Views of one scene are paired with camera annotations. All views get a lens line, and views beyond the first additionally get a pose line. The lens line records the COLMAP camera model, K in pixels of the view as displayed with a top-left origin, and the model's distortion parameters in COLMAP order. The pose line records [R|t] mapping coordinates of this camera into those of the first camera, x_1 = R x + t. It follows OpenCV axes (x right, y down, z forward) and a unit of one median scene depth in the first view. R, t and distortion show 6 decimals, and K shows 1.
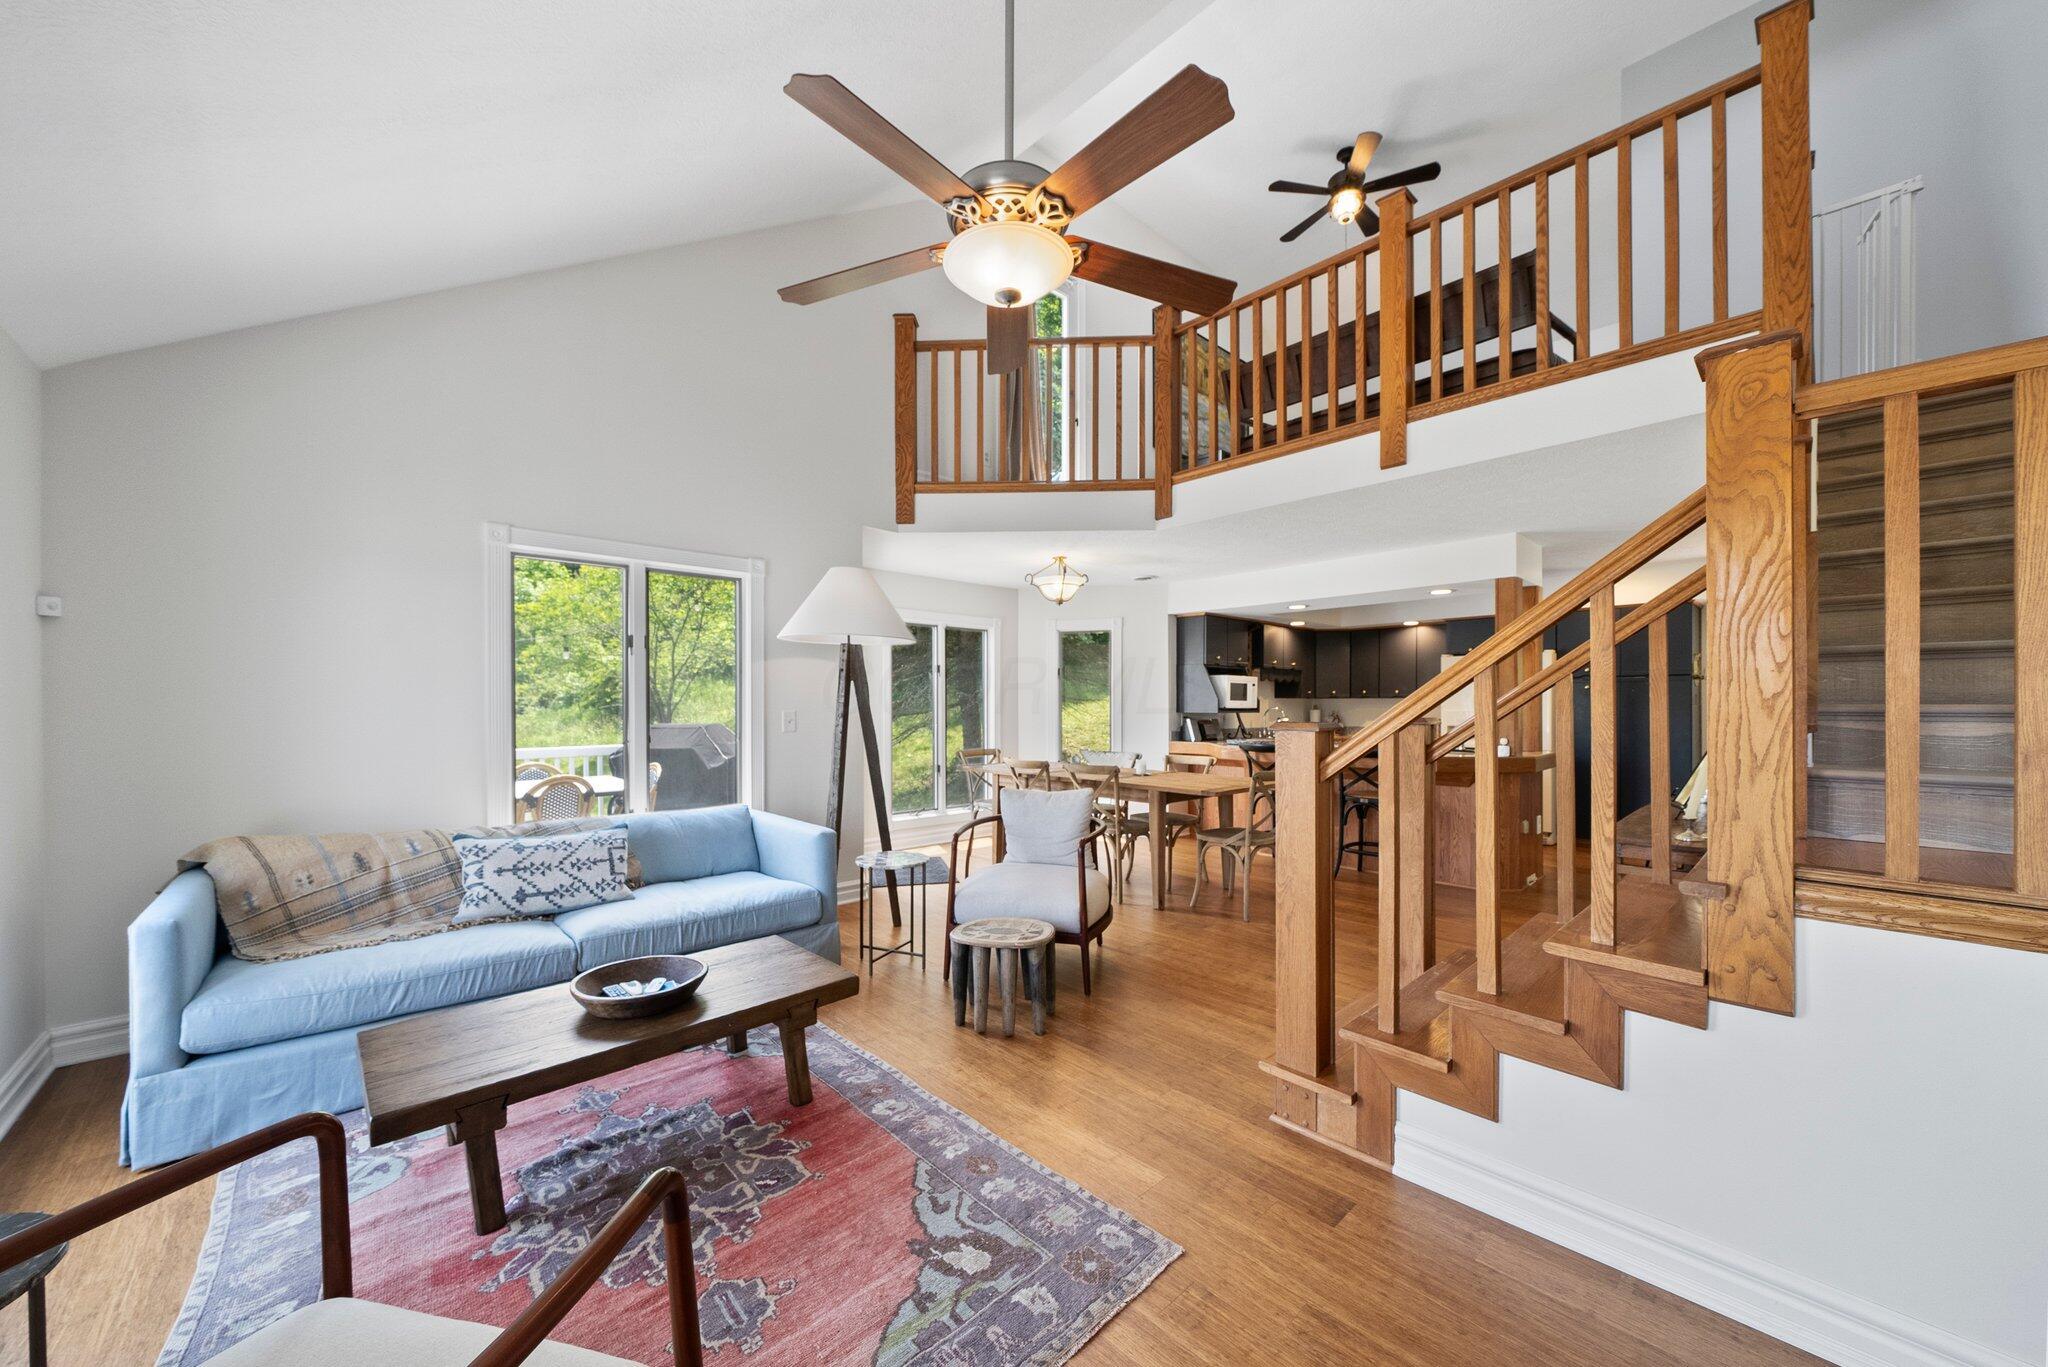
lens RADIAL K [[764.9, 0, 1018.4], [0, 764.9, 700.2], [0, 0, 1]] dist [-0.001585, -0.000113]
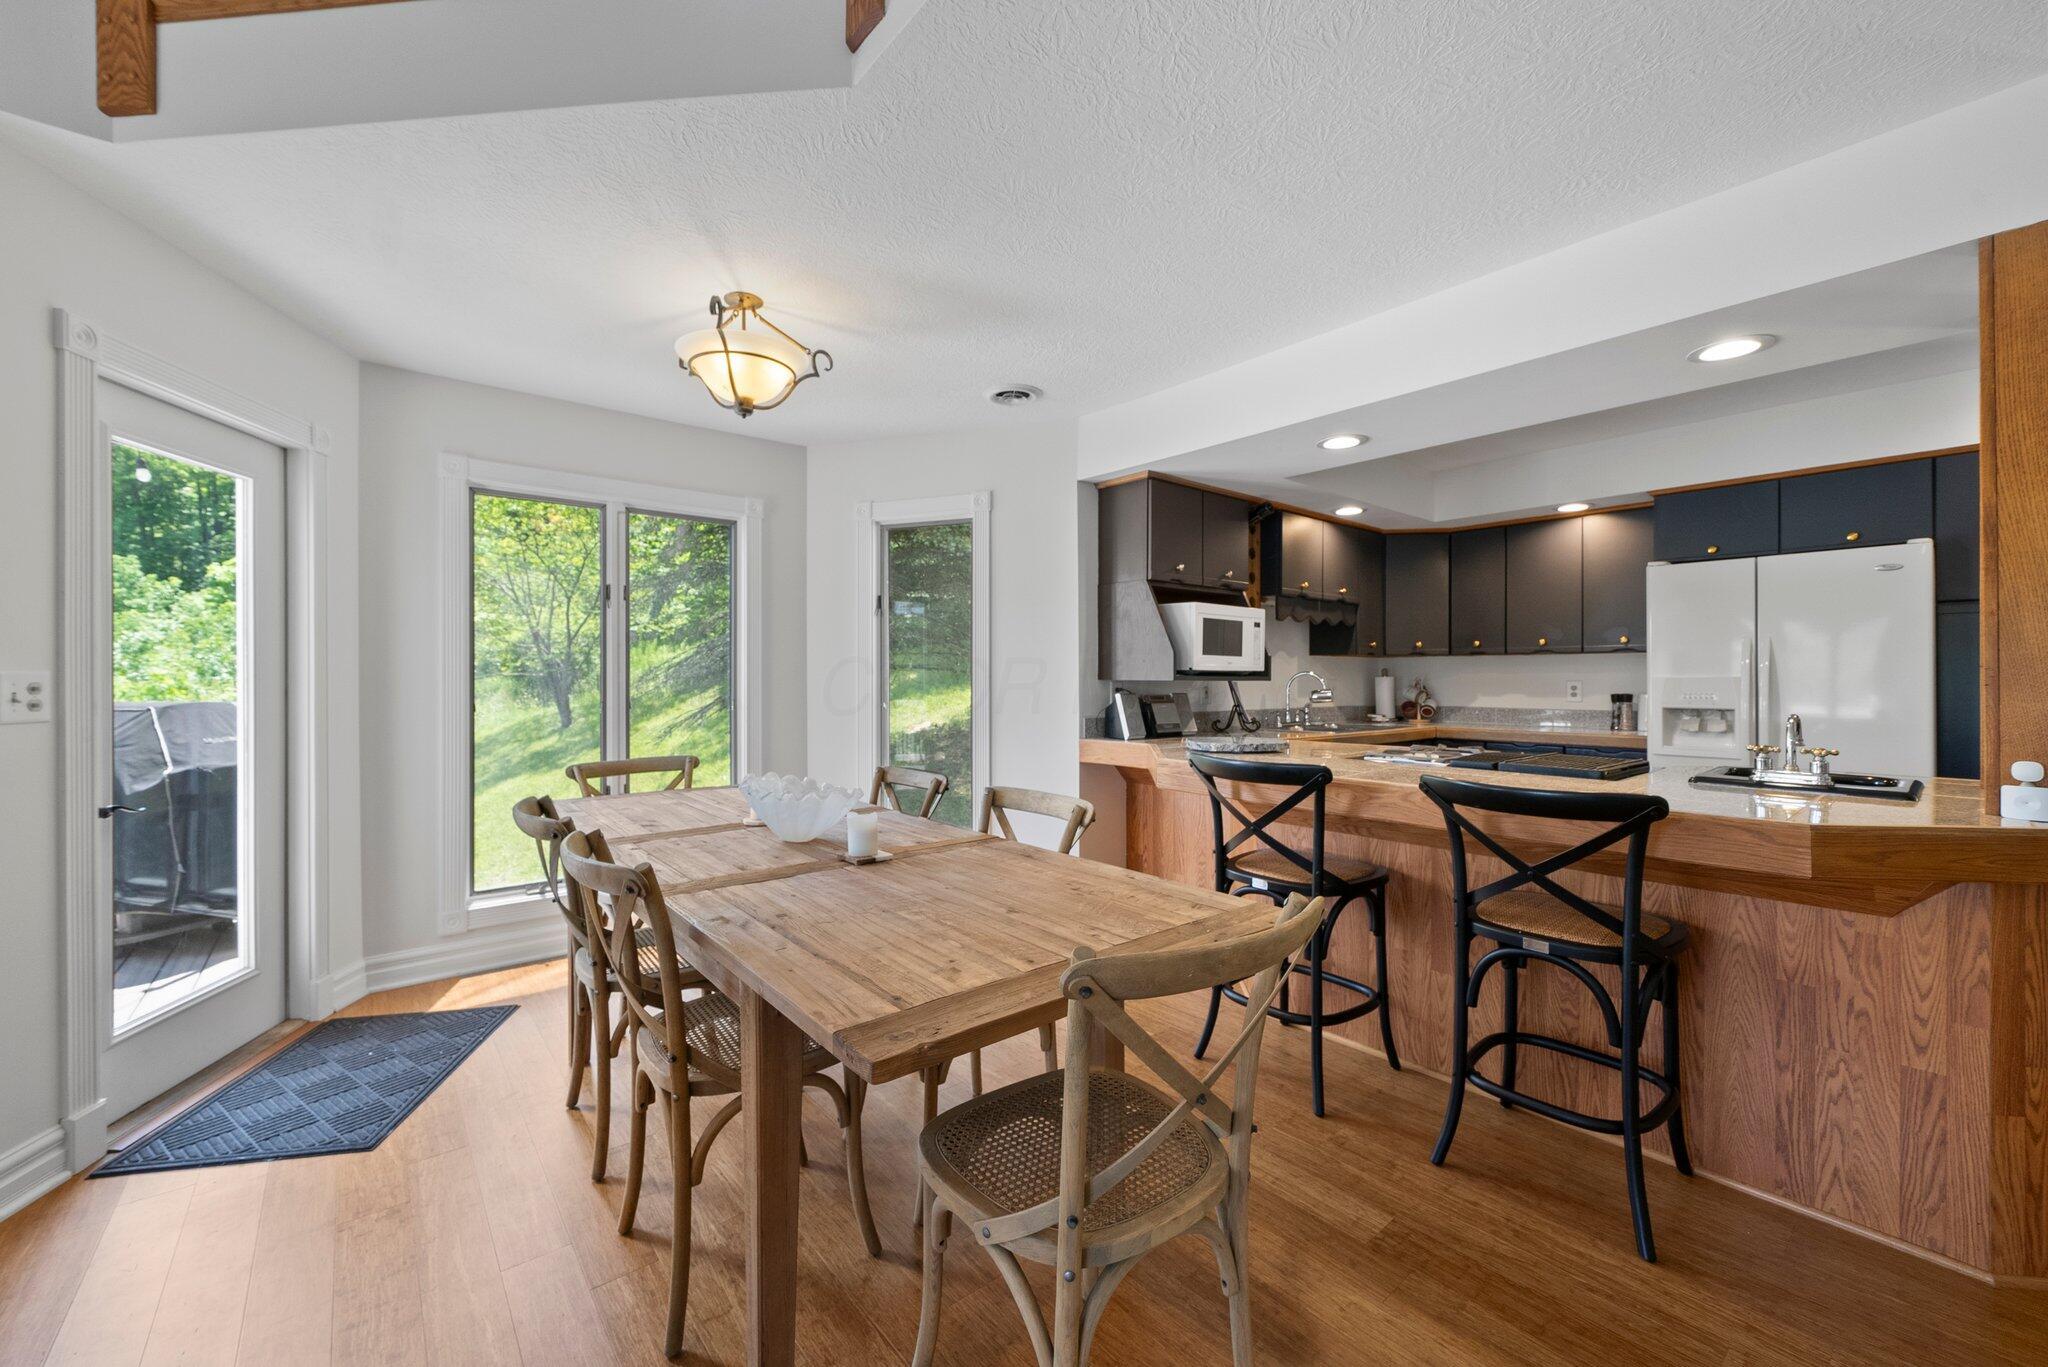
lens RADIAL K [[764.9, 0, 1030.9], [0, 764.9, 668.0], [0, 0, 1]] dist [-0.001585, -0.000113]
pose [[0.998115, -0.001412, -0.061357, 0.193346], [0.001126, 0.999988, -0.004693, 0.010189], [0.061363, 0.004615, 0.998105, 0.500752]]
